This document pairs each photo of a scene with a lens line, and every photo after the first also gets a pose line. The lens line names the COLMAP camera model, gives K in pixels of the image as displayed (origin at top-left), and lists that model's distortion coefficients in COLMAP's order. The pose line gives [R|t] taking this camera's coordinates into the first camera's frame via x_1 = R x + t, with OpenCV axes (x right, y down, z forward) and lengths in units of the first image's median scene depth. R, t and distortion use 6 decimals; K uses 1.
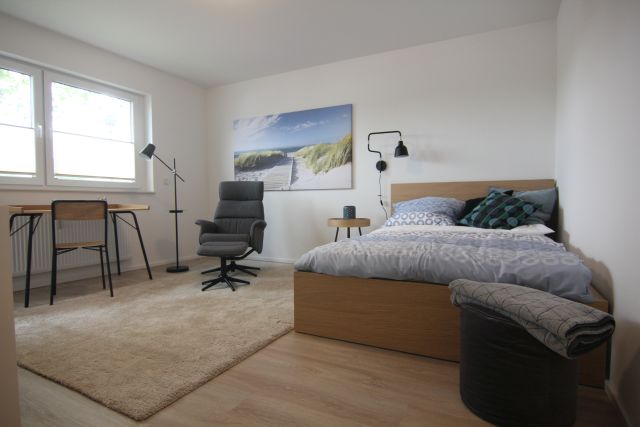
lens RADIAL K [[358.9, 0, 320.4], [0, 358.9, 215.8], [0, 0, 1]] dist [-0.014383, -0.005758]
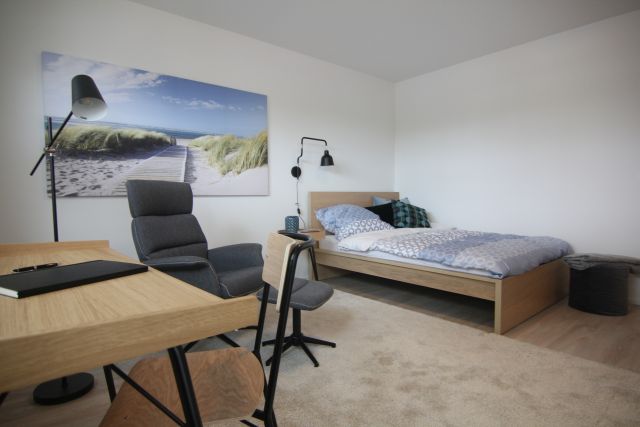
lens RADIAL K [[358.9, 0, 320.9], [0, 358.9, 216.8], [0, 0, 1]] dist [-0.014383, -0.005758]
pose [[0.379994, -0.045909, 0.923849, -0.692828], [0.042193, 0.998588, 0.032268, -0.050553], [-0.924026, 0.026718, 0.381395, 0.593915]]
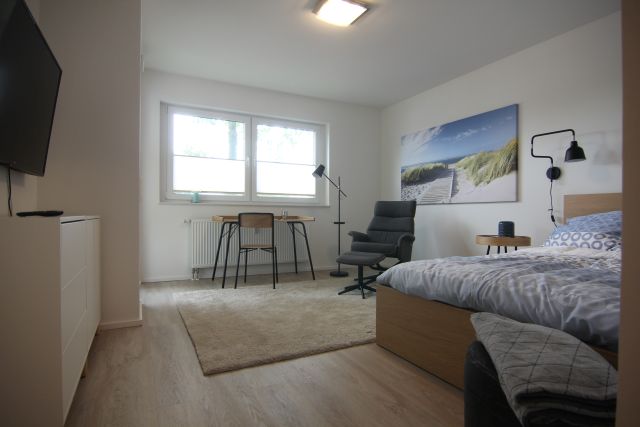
lens RADIAL K [[358.9, 0, 317.7], [0, 358.9, 216.1], [0, 0, 1]] dist [-0.014383, -0.005758]
pose [[0.812887, 0.013438, -0.582266, 0.210314], [-0.032408, 0.999229, -0.022183, -0.006718], [0.581519, 0.036902, 0.812695, 0.033193]]
